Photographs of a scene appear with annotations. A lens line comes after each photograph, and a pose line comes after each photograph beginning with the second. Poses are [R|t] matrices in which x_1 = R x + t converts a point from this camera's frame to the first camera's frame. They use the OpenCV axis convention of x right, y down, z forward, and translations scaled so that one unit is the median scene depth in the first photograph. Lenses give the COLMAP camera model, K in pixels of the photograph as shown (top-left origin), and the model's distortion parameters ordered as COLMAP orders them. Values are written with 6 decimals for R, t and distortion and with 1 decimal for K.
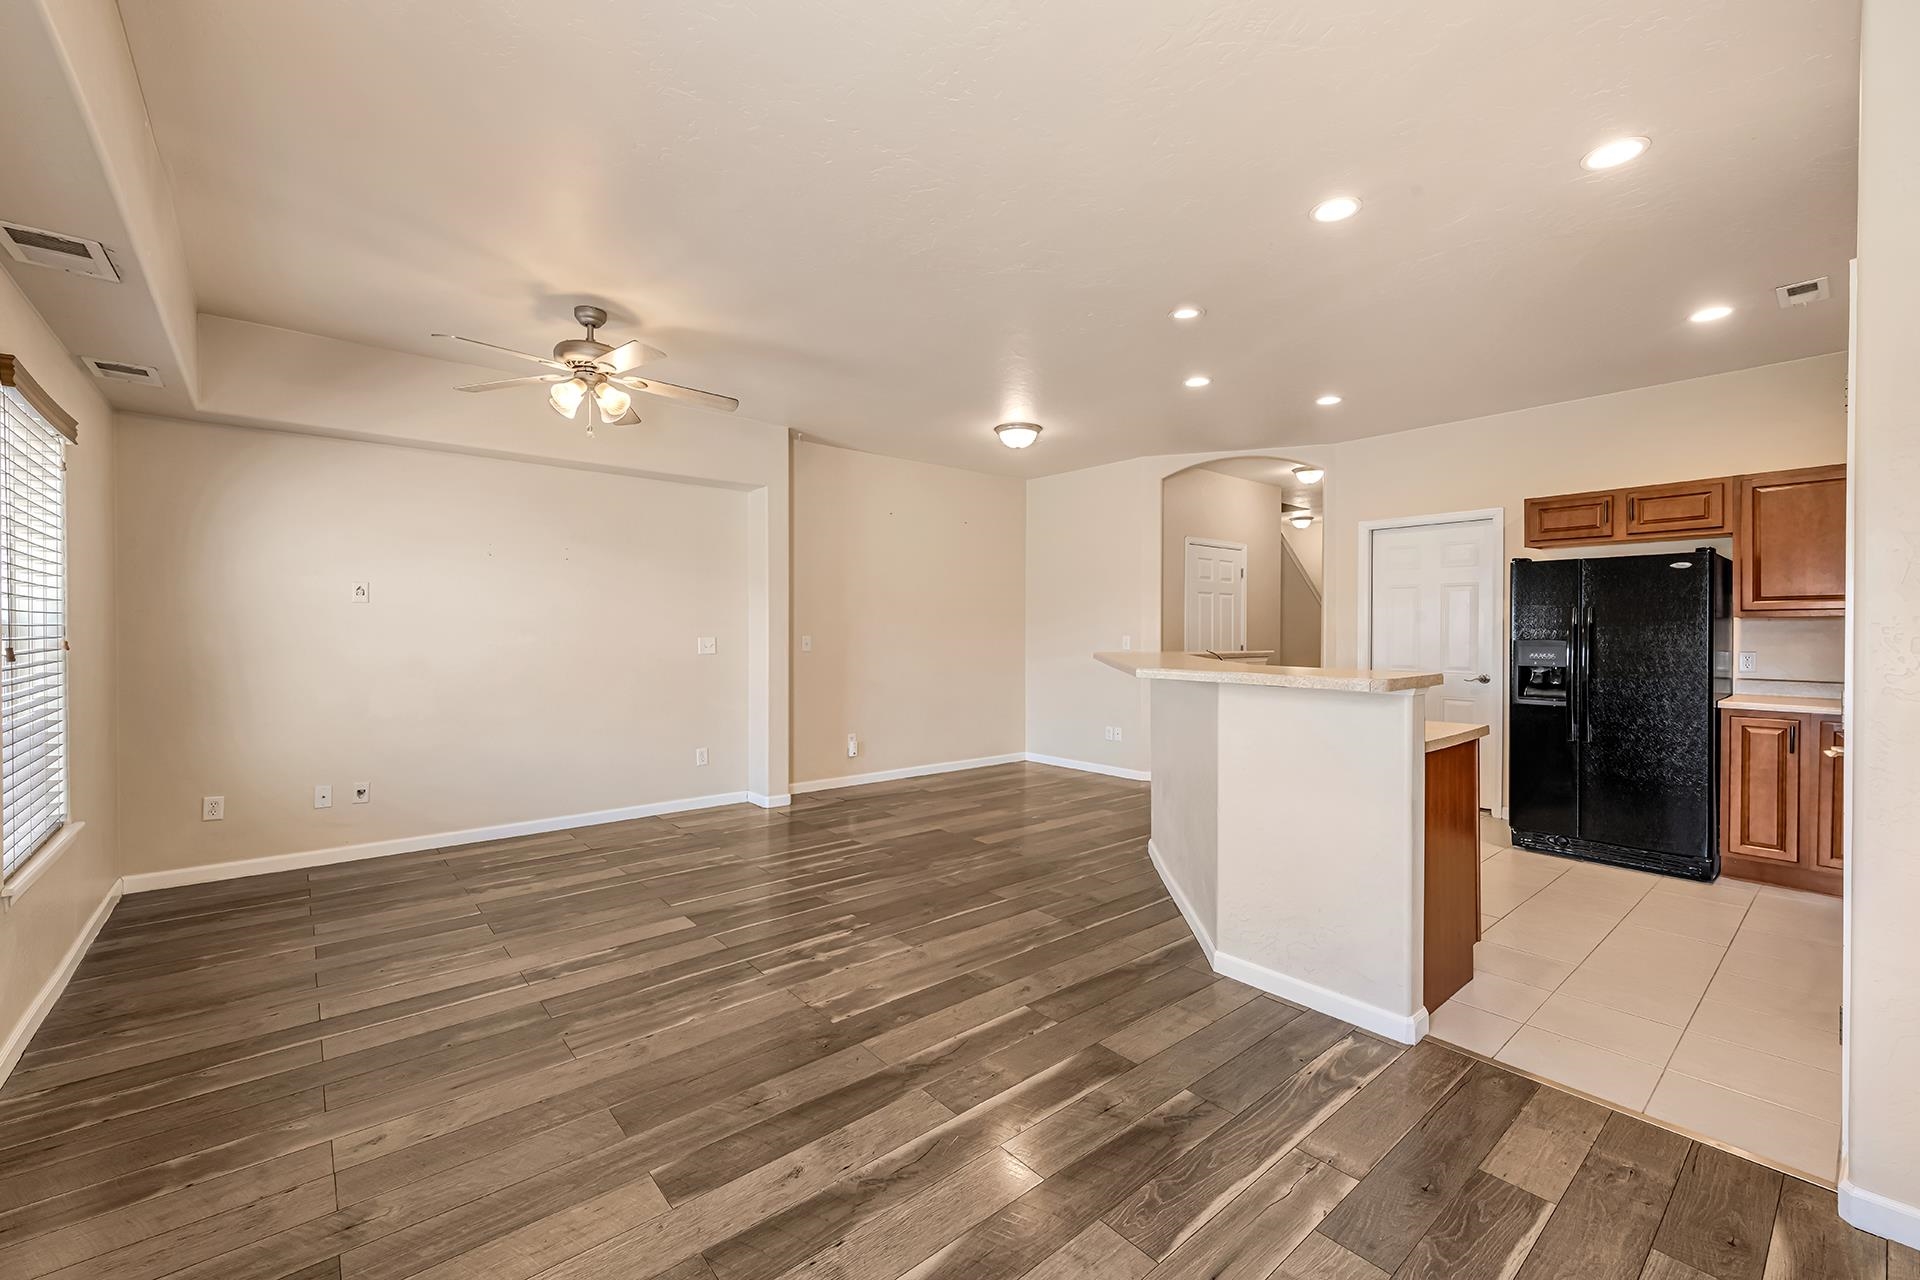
lens RADIAL K [[783.1, 0, 913.5], [0, 783.1, 639.7], [0, 0, 1]] dist [-0.003737, -0.000872]
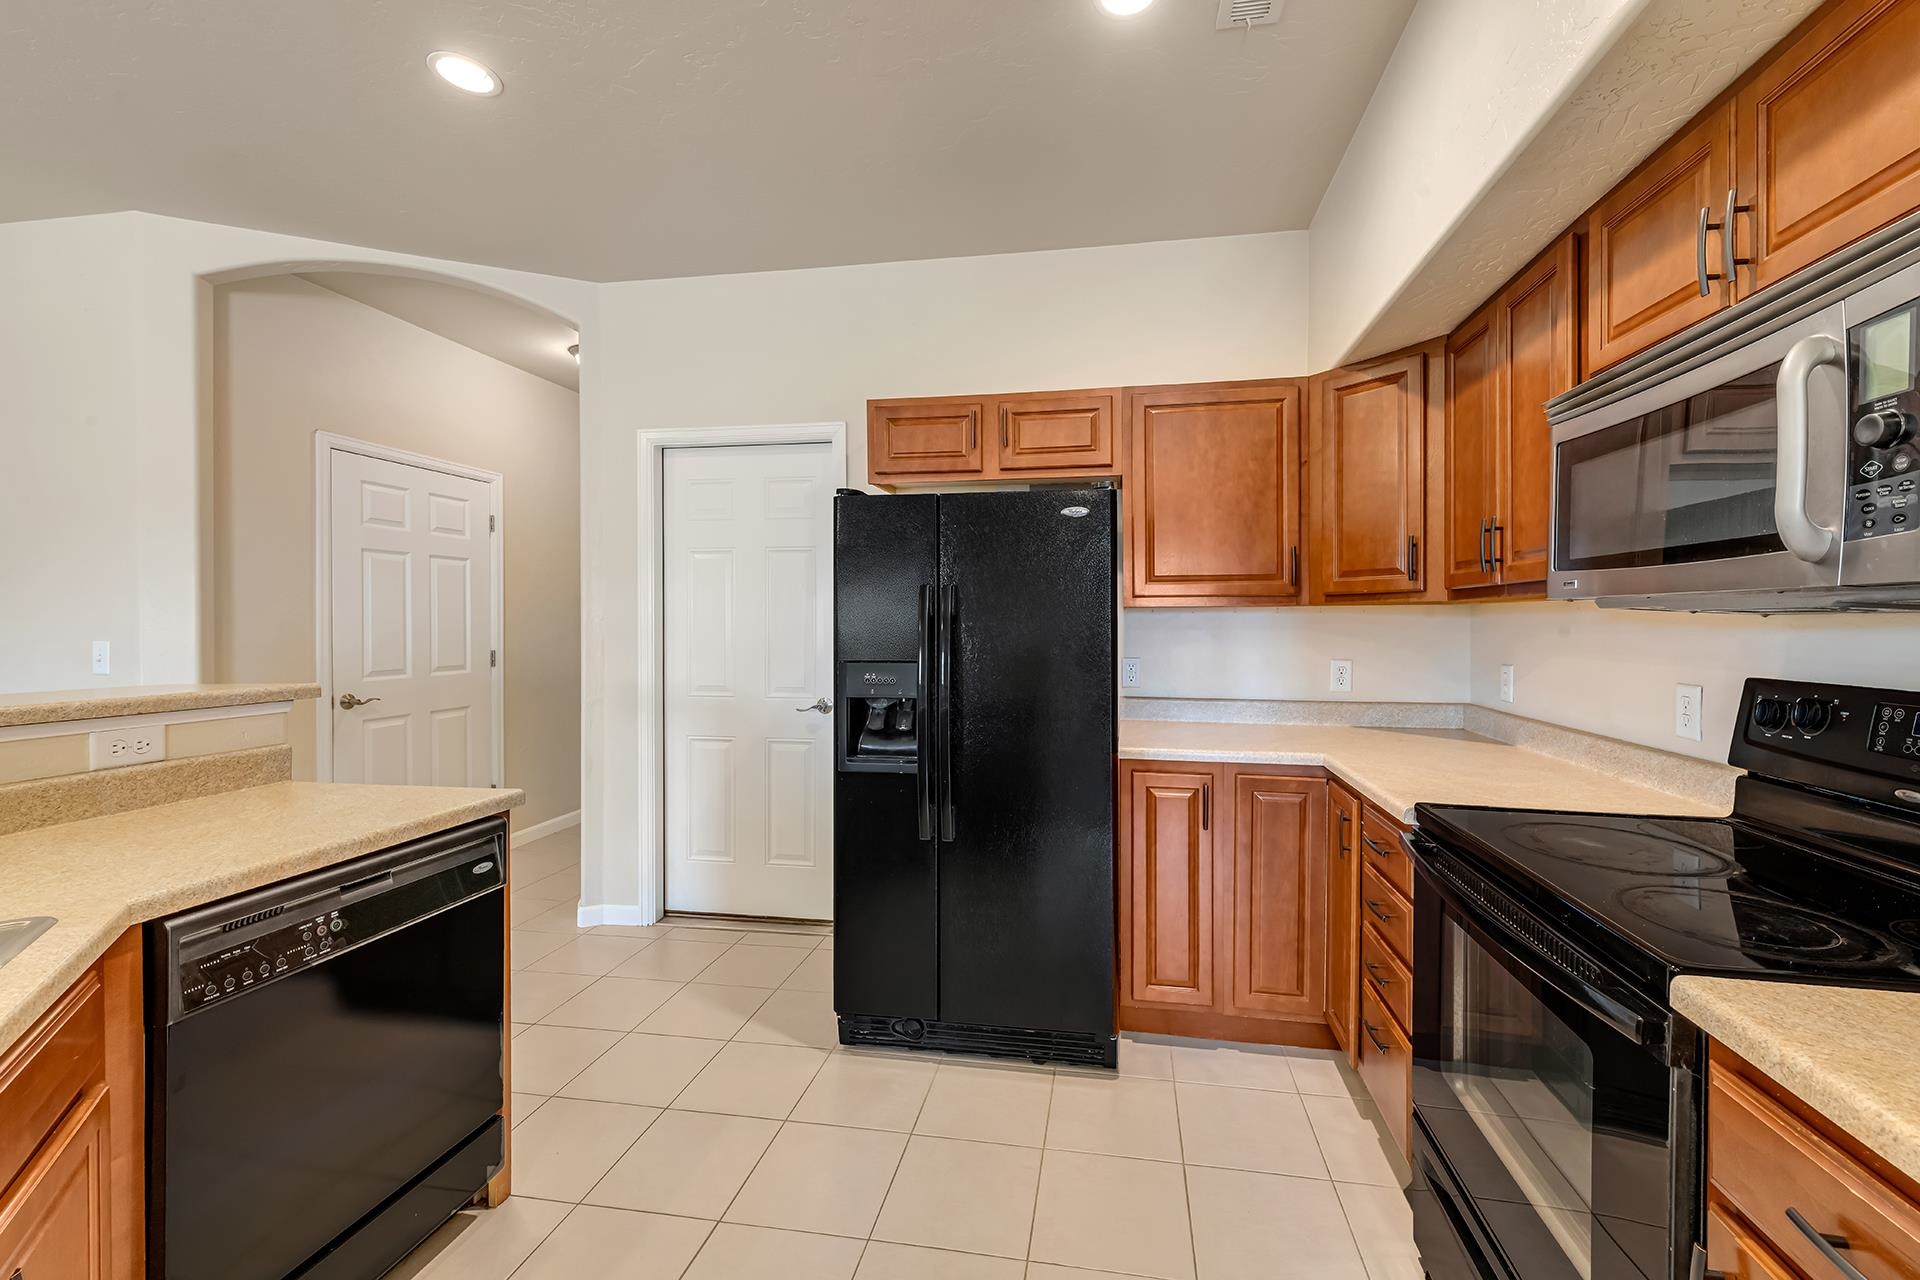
lens RADIAL K [[868.1, 0, 961.7], [0, 868.1, 632.7], [0, 0, 1]] dist [-0.000572, -0.000052]
pose [[0.760510, -0.007705, 0.649280, 0.466372], [0.006487, 0.999970, 0.004268, -0.011053], [-0.649293, 0.000966, 0.760537, 0.521110]]
